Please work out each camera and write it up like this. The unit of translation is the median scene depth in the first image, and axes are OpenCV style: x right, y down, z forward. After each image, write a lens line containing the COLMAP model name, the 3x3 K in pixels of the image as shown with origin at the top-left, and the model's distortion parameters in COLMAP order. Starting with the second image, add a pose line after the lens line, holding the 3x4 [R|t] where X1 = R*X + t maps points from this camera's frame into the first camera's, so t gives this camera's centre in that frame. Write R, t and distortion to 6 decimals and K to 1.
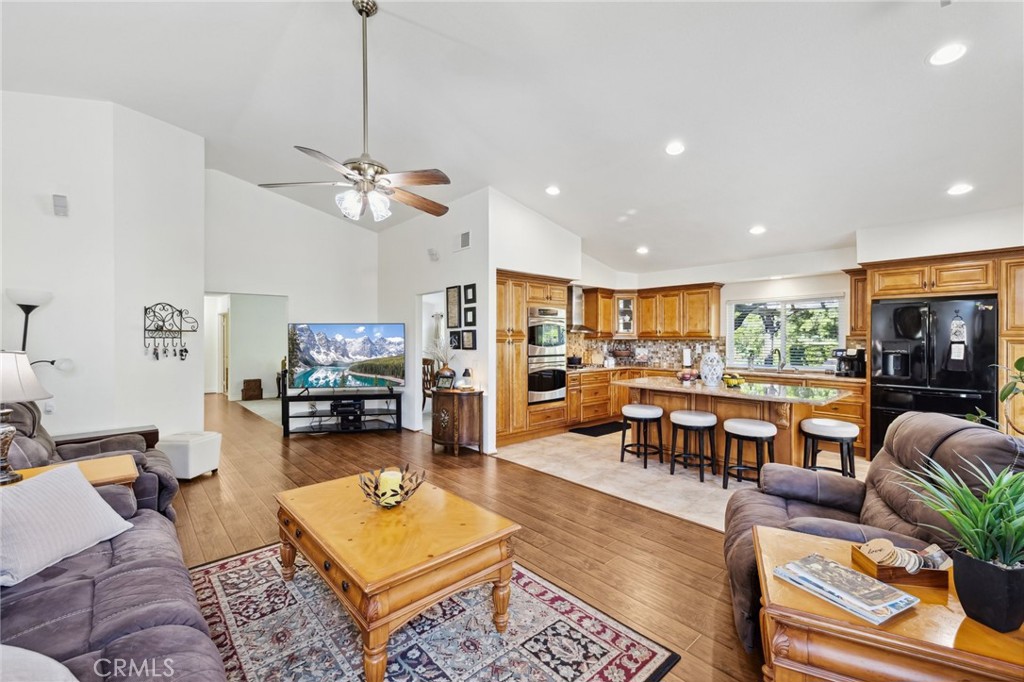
lens RADIAL K [[431.2, 0, 507.6], [0, 431.2, 337.1], [0, 0, 1]] dist [0.002260, -0.000374]
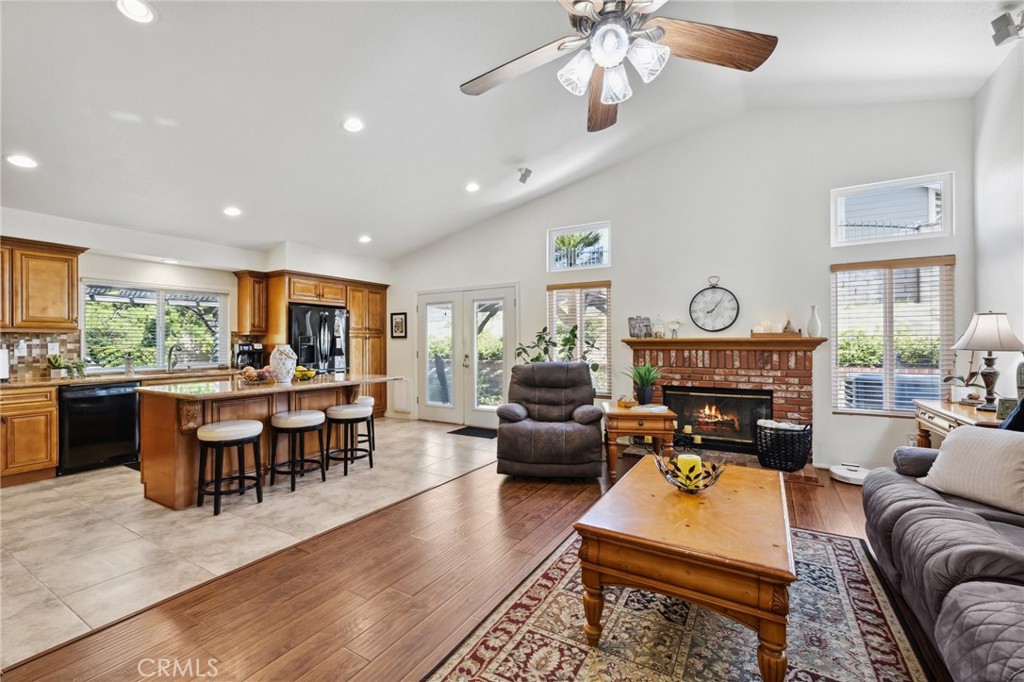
lens RADIAL K [[431.2, 0, 509.9], [0, 431.2, 343.5], [0, 0, 1]] dist [0.002260, -0.000374]
pose [[-0.300530, 0.001105, 0.953772, -0.555933], [0.002055, 0.999998, -0.000512, 0.036250], [-0.953770, 0.001806, -0.300532, 0.875832]]
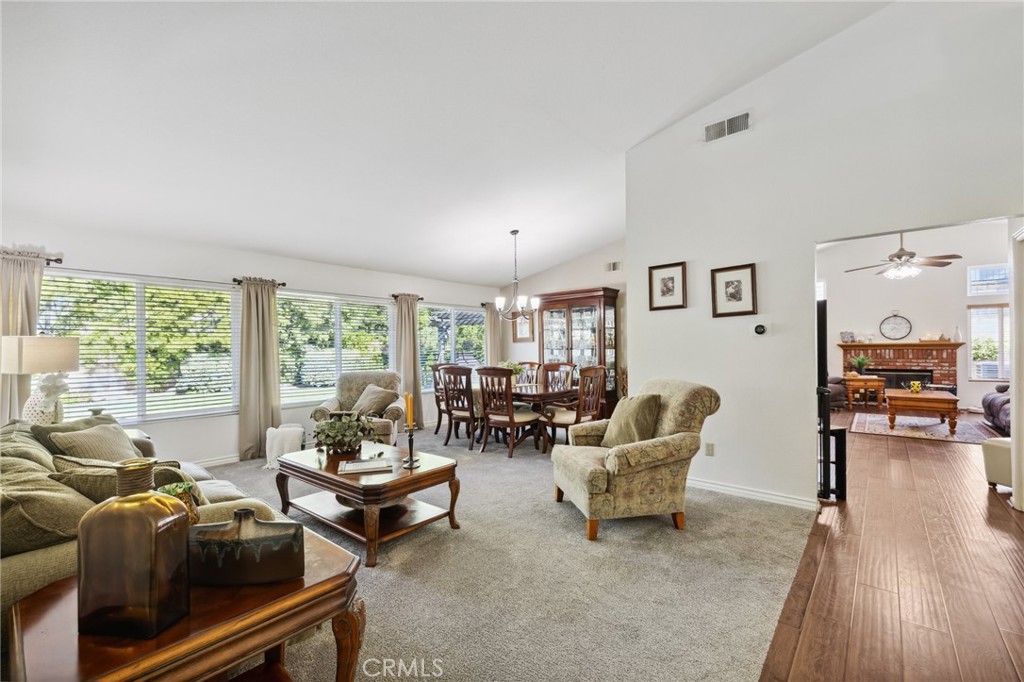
lens RADIAL K [[431.2, 0, 516.0], [0, 431.2, 349.2], [0, 0, 1]] dist [0.002260, -0.000374]
pose [[-0.140631, 0.003248, 0.990057, -1.470927], [0.006607, 0.999975, -0.002342, 0.045350], [-0.990040, 0.006212, -0.140649, 2.159573]]
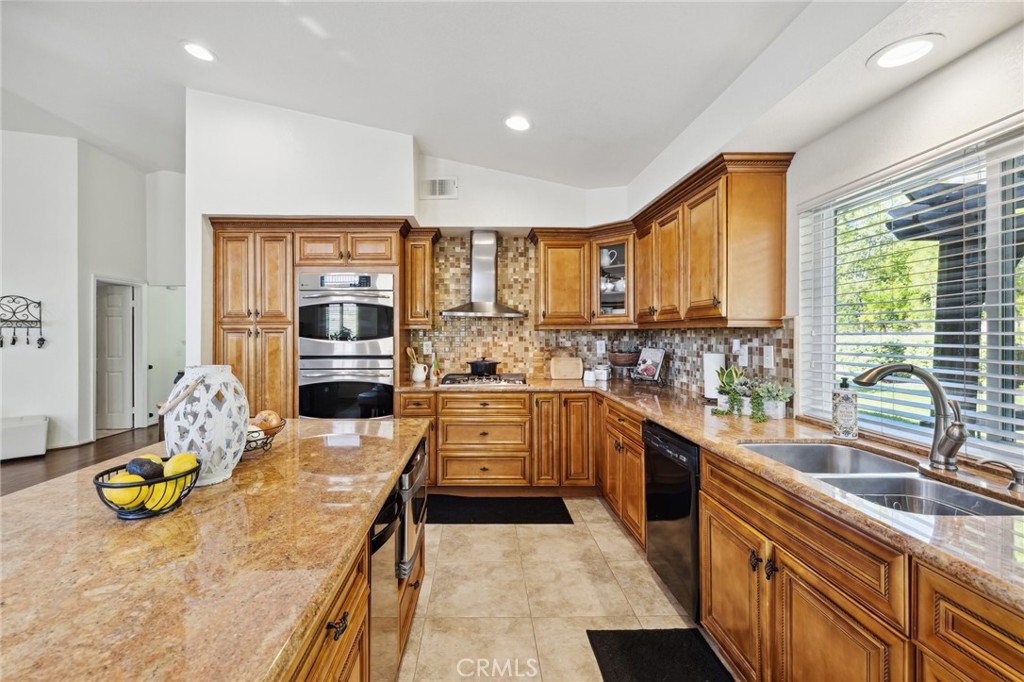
lens RADIAL K [[431.2, 0, 498.8], [0, 431.2, 333.7], [0, 0, 1]] dist [0.002260, -0.000374]
pose [[0.759975, 0.002351, -0.649948, 0.862809], [0.001438, 0.999985, 0.005299, 0.013576], [0.649951, -0.004962, 0.759960, 0.975459]]
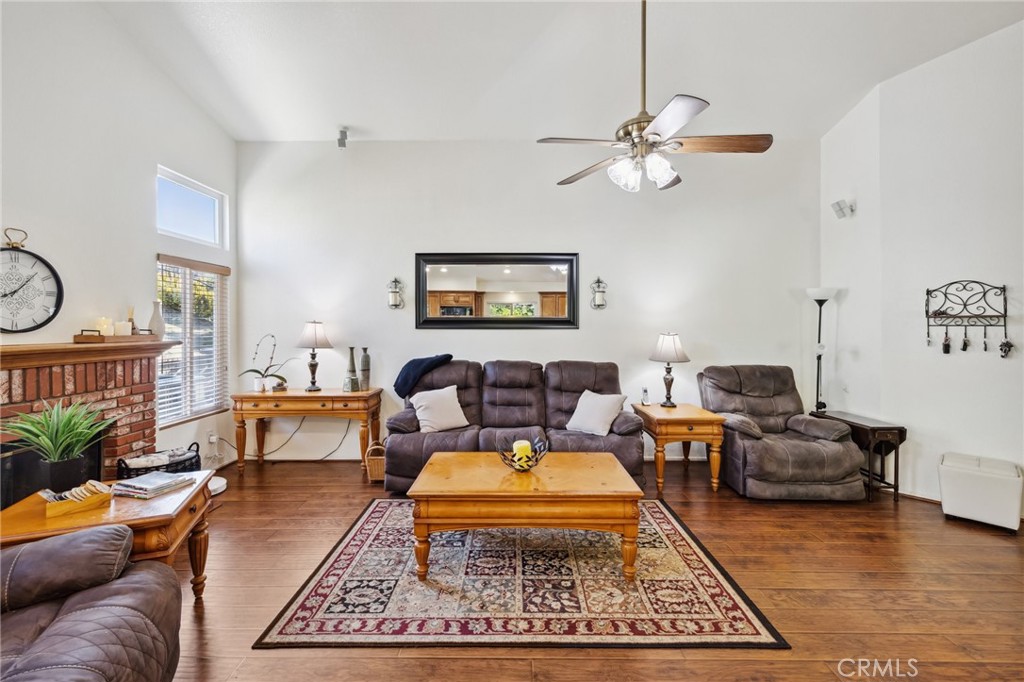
lens RADIAL K [[431.2, 0, 514.1], [0, 431.2, 332.5], [0, 0, 1]] dist [0.002260, -0.000374]
pose [[-0.673571, 0.012341, -0.739020, 0.318895], [0.003937, 0.999906, 0.013109, 0.000744], [0.739112, 0.005920, -0.673556, 0.935652]]
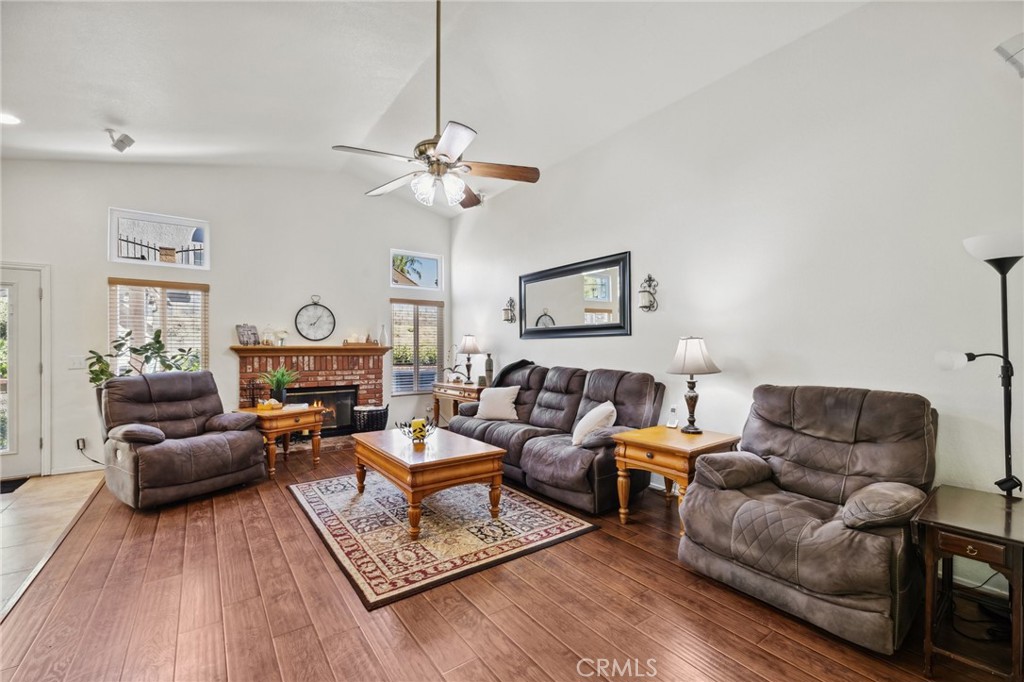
lens RADIAL K [[431.2, 0, 508.5], [0, 431.2, 348.5], [0, 0, 1]] dist [0.002260, -0.000374]
pose [[-0.994237, 0.005293, 0.107076, -0.397151], [0.005005, 0.999983, -0.002959, 0.037311], [-0.107090, -0.002406, -0.994246, 1.312330]]
